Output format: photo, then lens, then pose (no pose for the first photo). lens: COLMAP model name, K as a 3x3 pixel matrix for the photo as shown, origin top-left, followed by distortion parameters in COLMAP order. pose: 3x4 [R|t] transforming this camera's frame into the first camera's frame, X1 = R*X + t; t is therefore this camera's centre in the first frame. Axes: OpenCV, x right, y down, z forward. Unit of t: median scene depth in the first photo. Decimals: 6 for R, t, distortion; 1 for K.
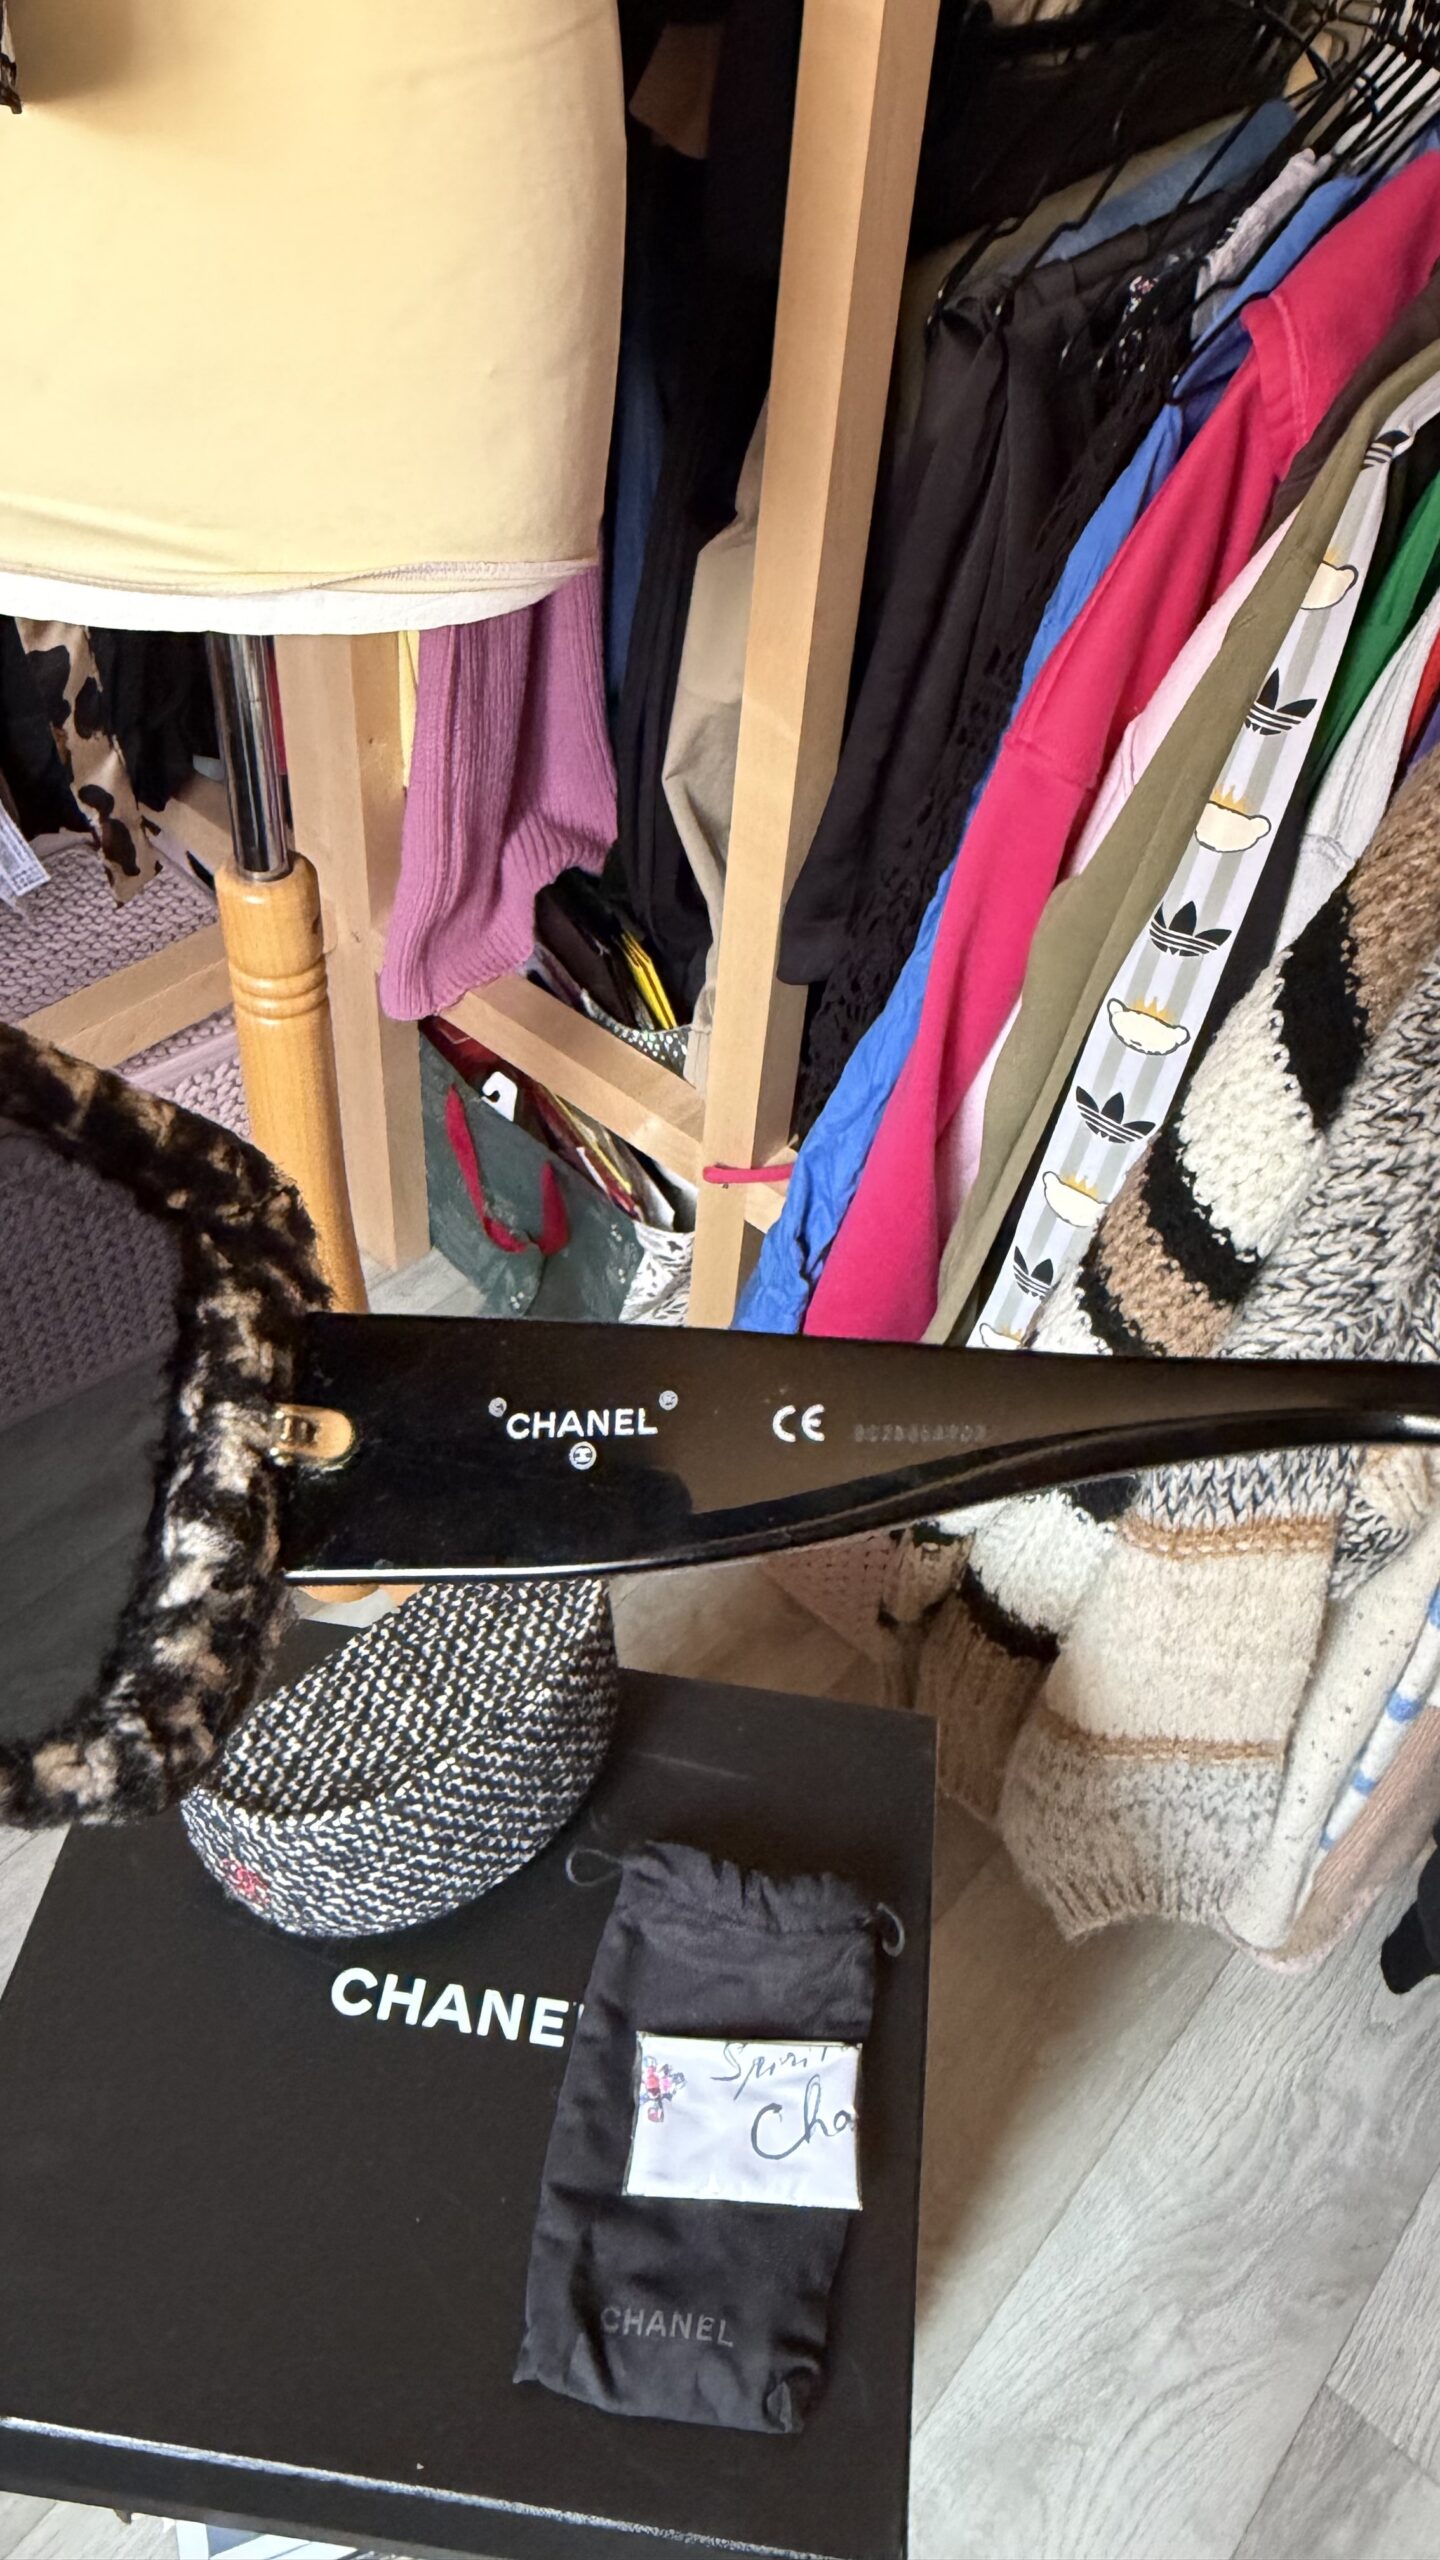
lens RADIAL K [[1830.7, 0, 729.5], [0, 1830.7, 1165.0], [0, 0, 1]] dist [0.005574, -0.005444]
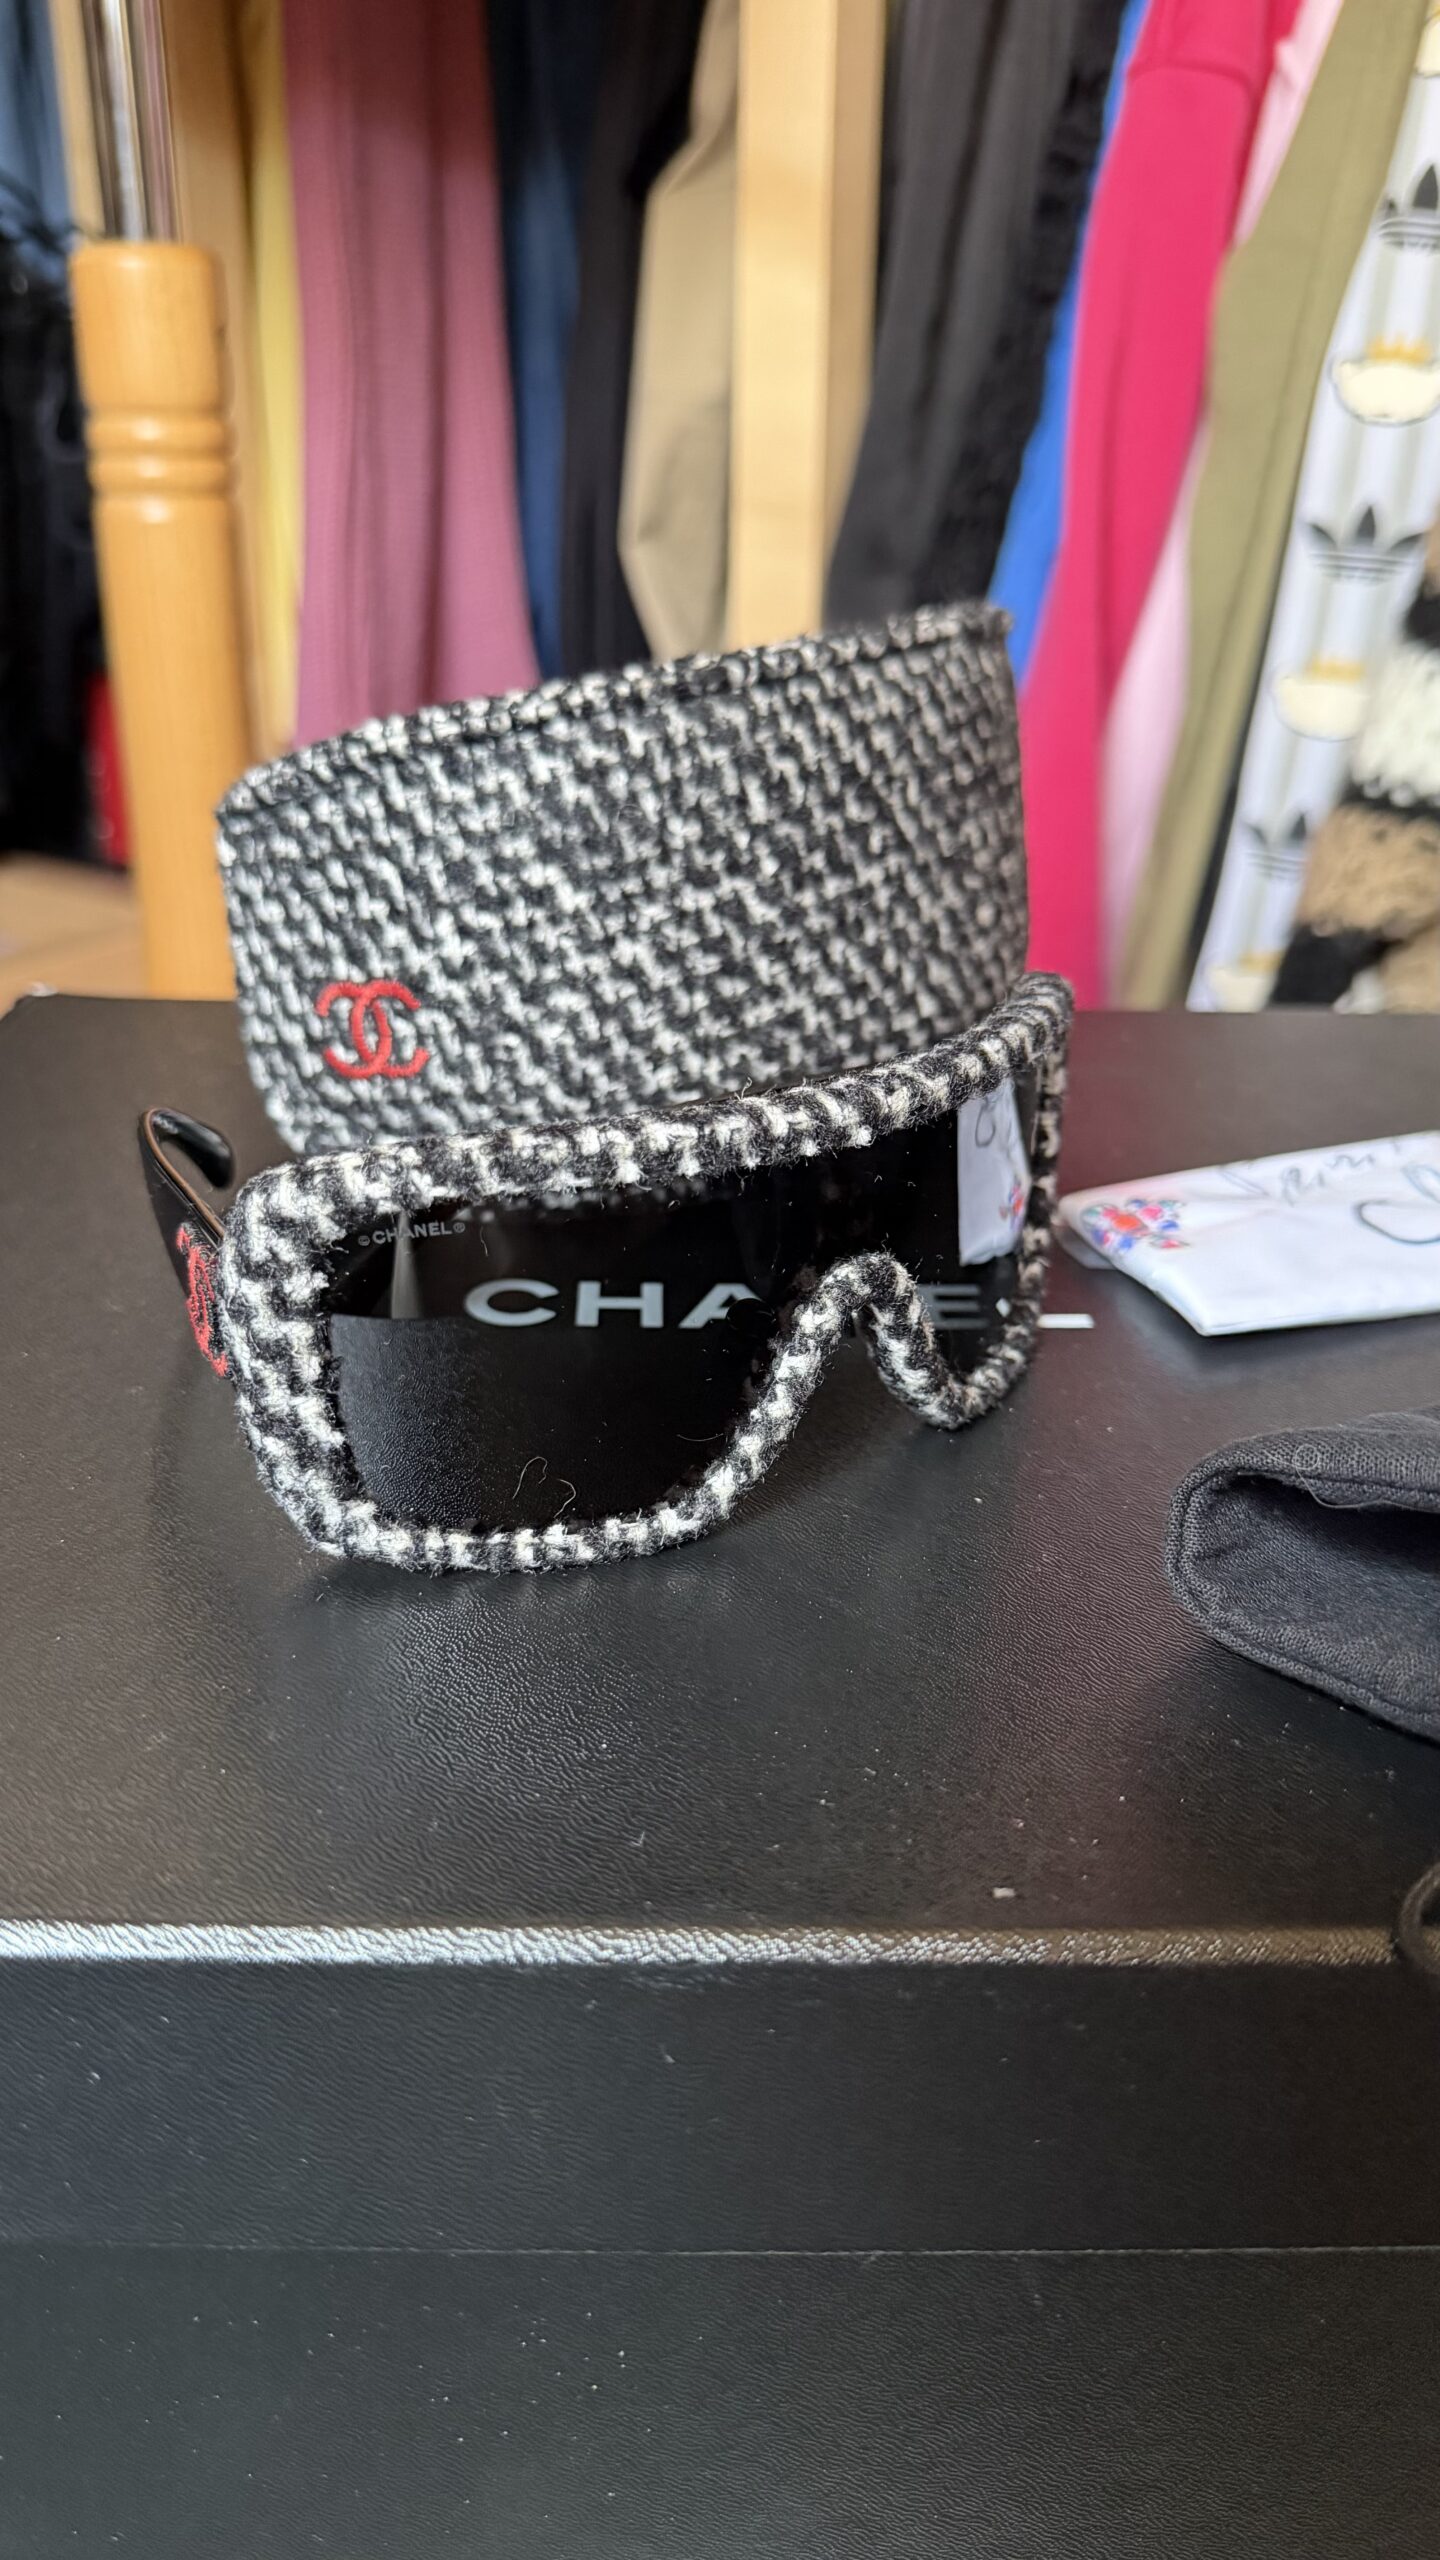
lens RADIAL K [[1863.1, 0, 726.4], [0, 1863.1, 1356.7], [0, 0, 1]] dist [0.000727, -0.001792]
pose [[0.995429, -0.093554, 0.019187, -0.159222], [0.095252, 0.958058, -0.270281, 0.514517], [0.006904, 0.270873, 0.962590, 0.468977]]
